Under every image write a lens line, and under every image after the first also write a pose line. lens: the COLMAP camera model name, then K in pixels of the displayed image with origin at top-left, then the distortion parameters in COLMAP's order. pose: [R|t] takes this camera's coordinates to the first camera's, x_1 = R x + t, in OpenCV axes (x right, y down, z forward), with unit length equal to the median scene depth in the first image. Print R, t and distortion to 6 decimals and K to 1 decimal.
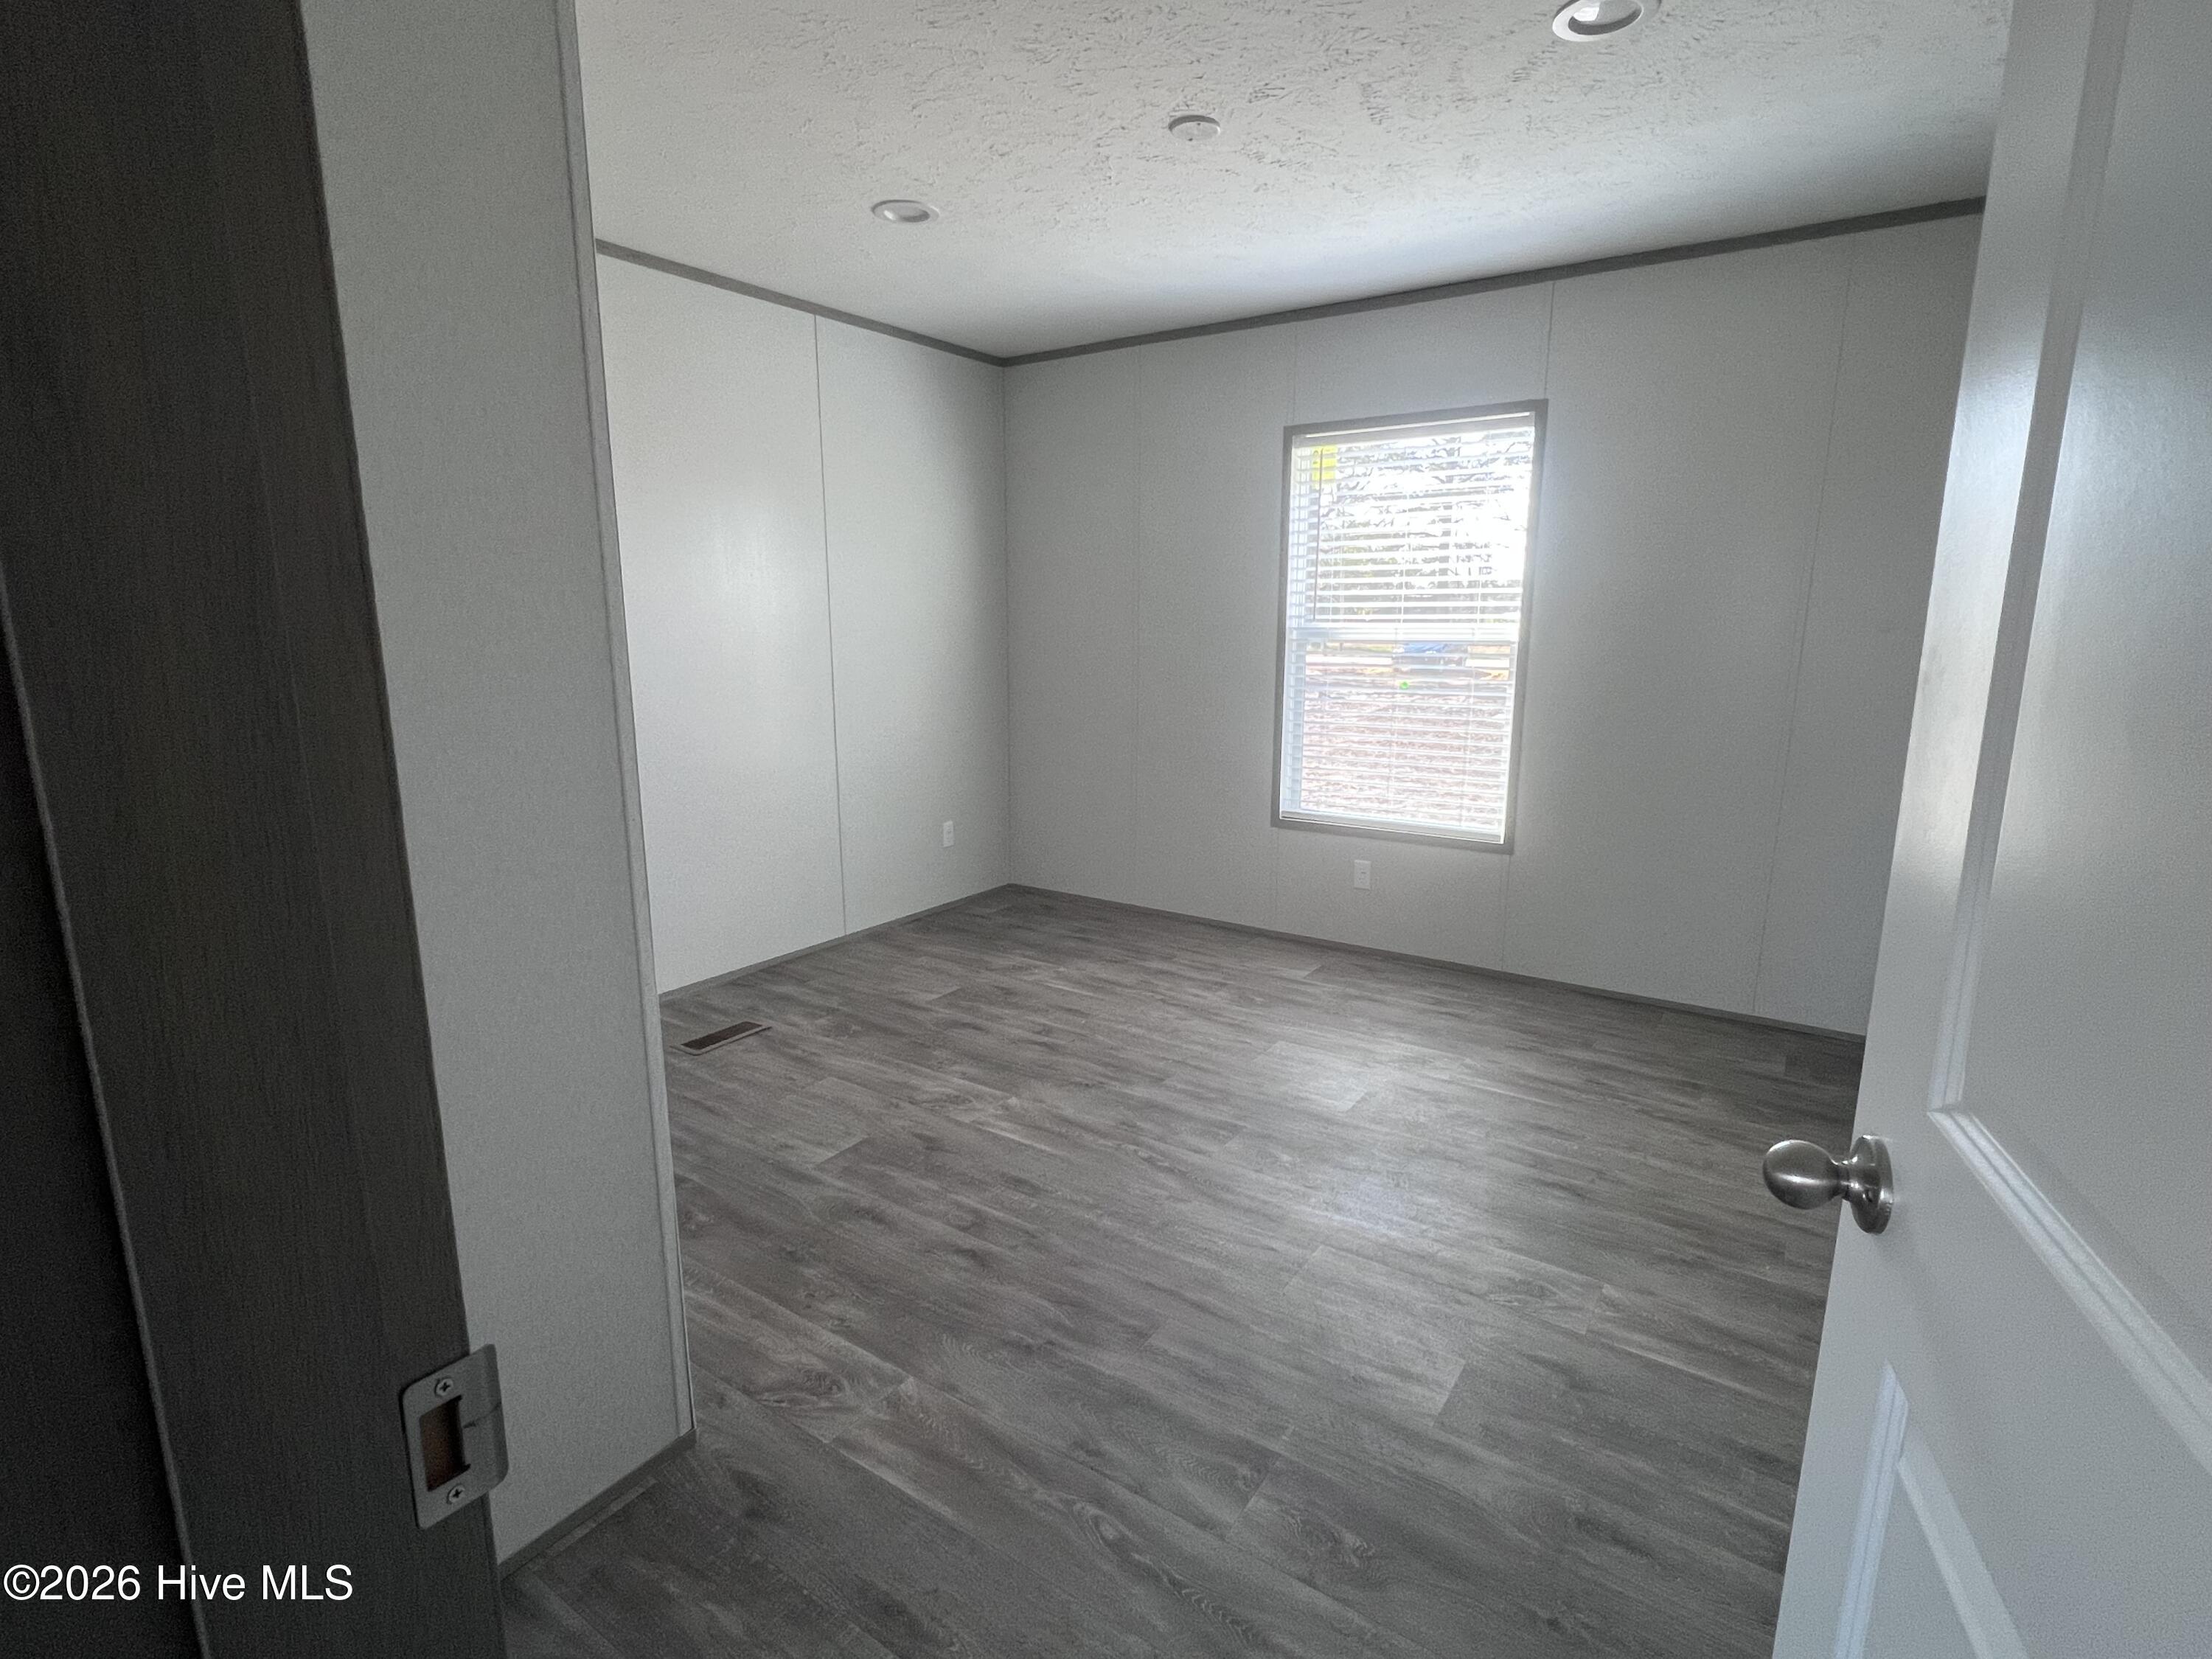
lens RADIAL K [[1092.8, 0, 1106.0], [0, 1092.8, 829.5], [0, 0, 1]] dist [0.012987, 0.000078]
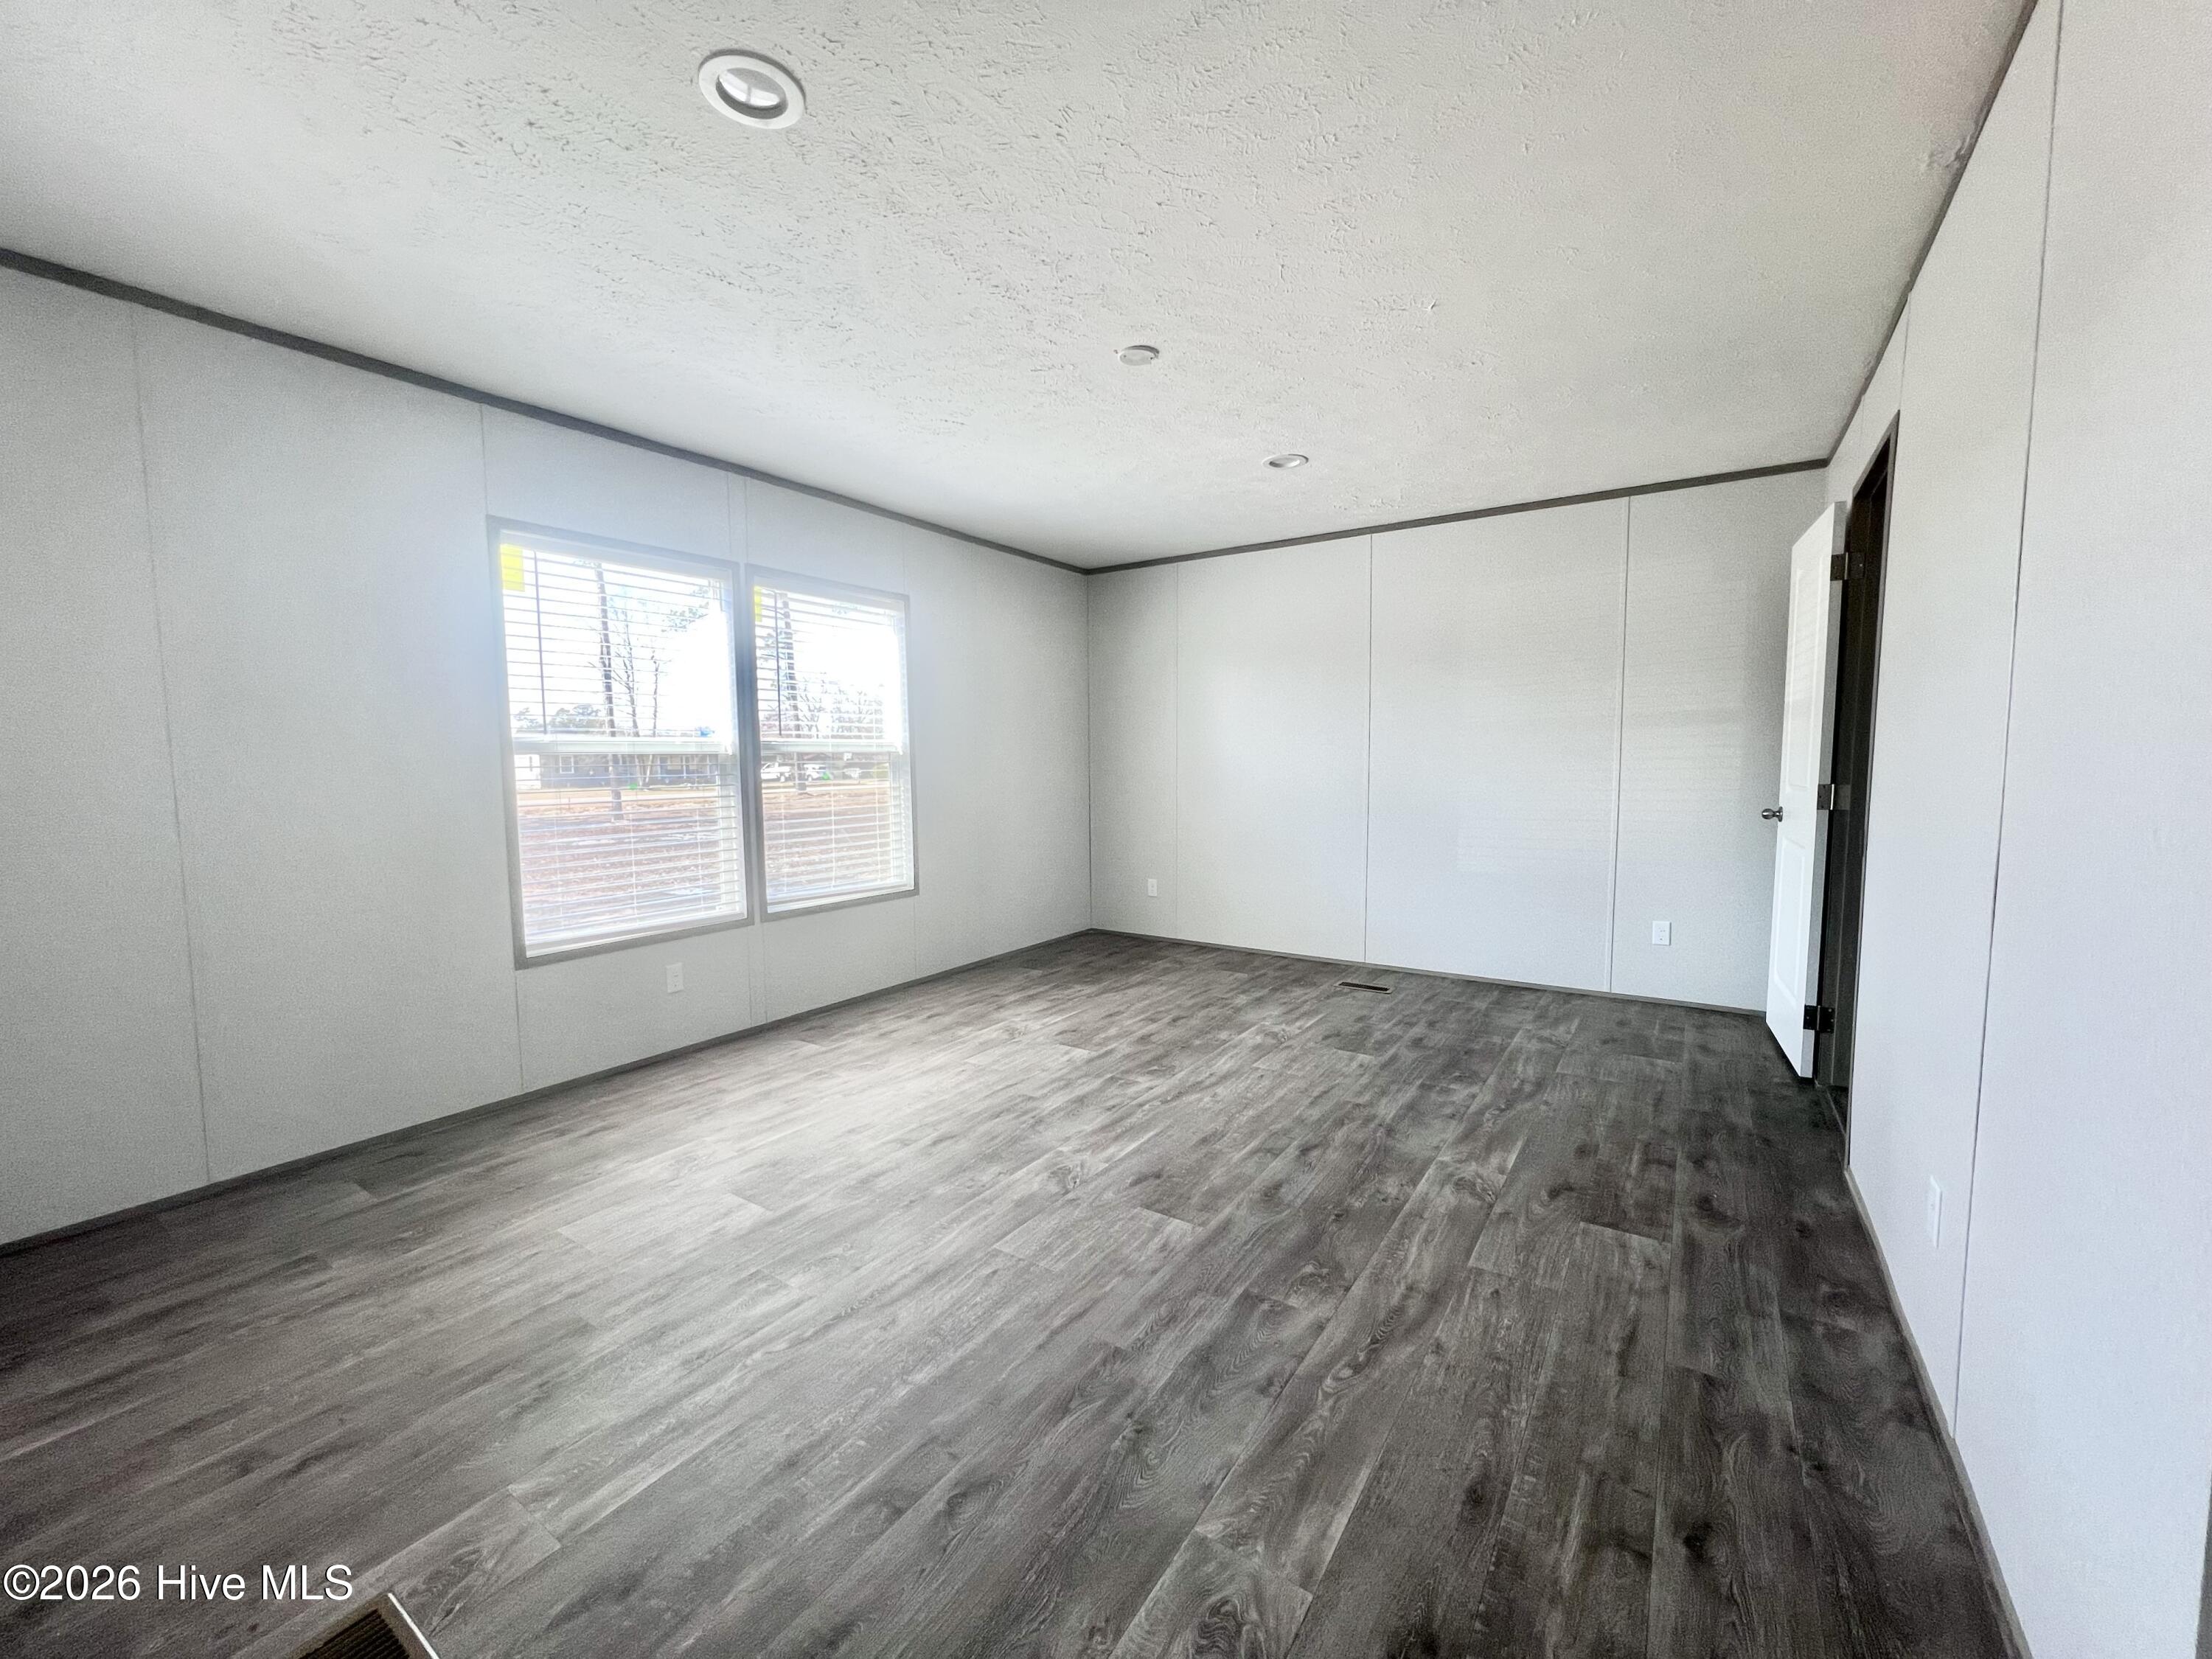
lens RADIAL K [[884.2, 0, 1106.0], [0, 884.2, 829.5], [0, 0, 1]] dist [-0.001556, -0.000099]
pose [[-0.002743, -0.085687, 0.996318, -1.138437], [0.202789, 0.975573, 0.084462, -0.162046], [-0.979219, 0.202274, 0.014700, 1.055244]]
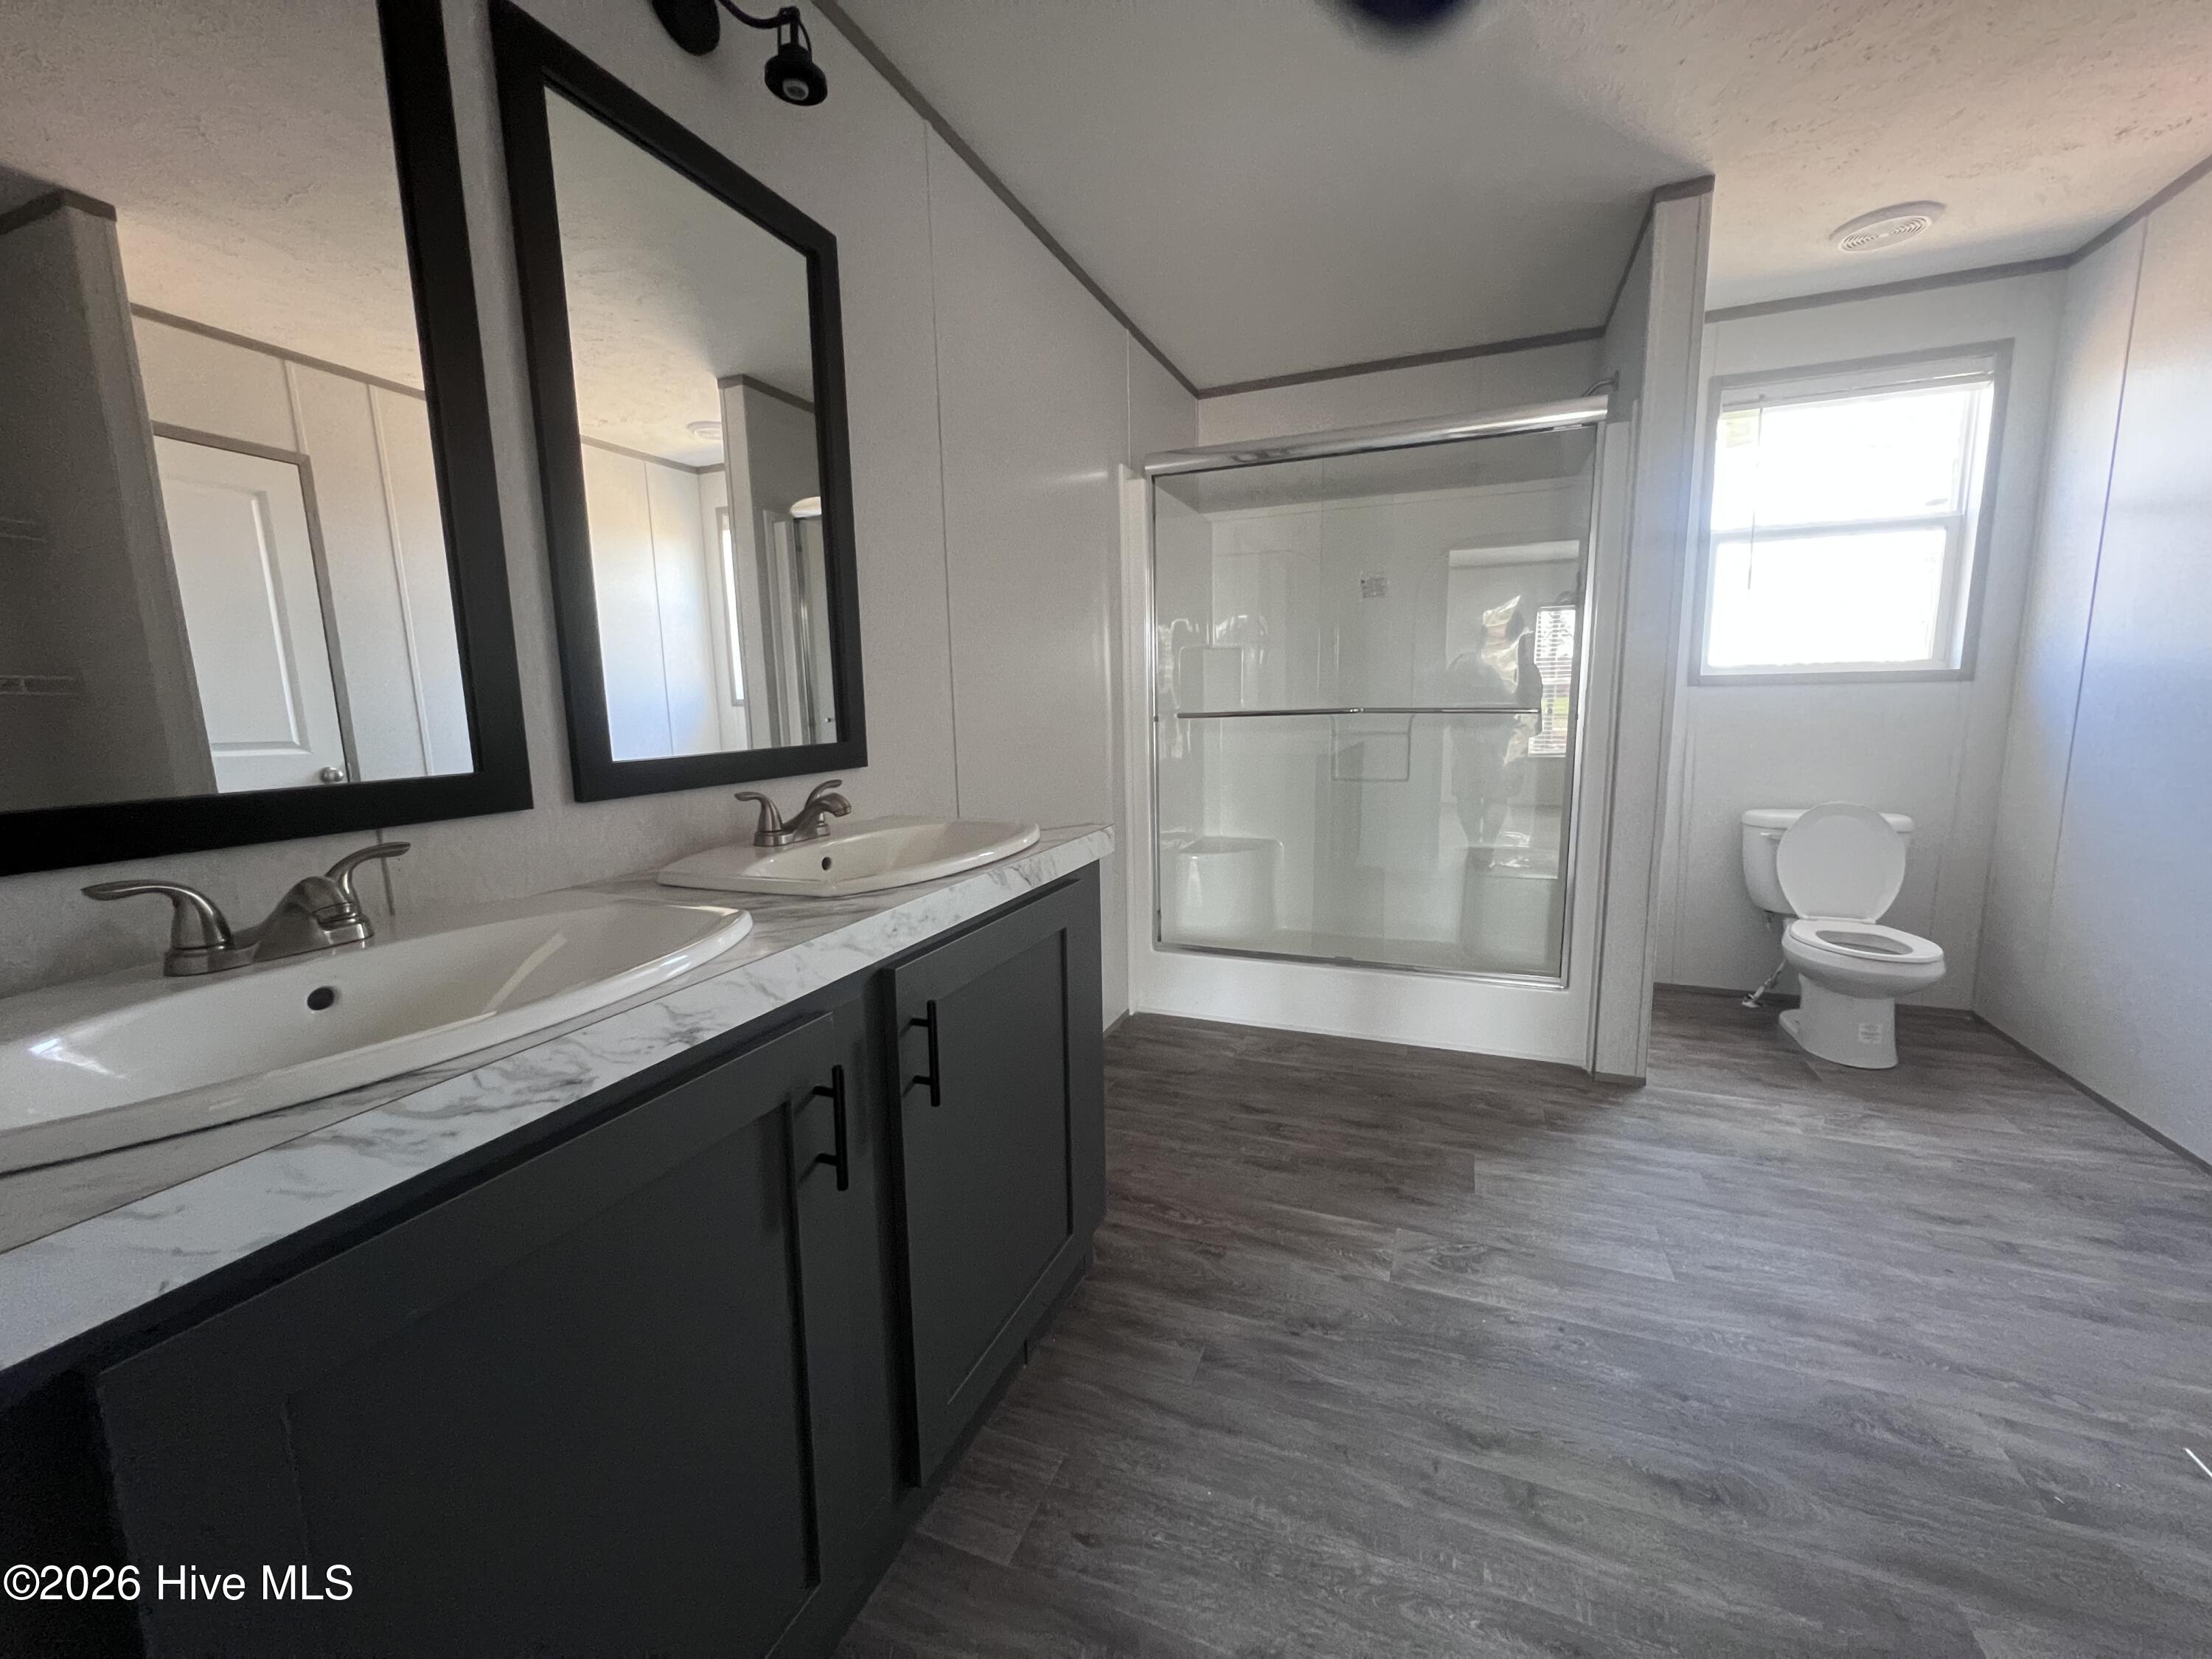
lens RADIAL K [[887.3, 0, 1099.4], [0, 887.3, 831.4], [0, 0, 1]] dist [-0.003149, 0.000701]
pose [[-0.978610, 0.044599, -0.200829, 0.747545], [-0.026311, 0.941067, 0.337194, -0.202035], [0.204032, 0.335265, -0.919765, 1.356239]]
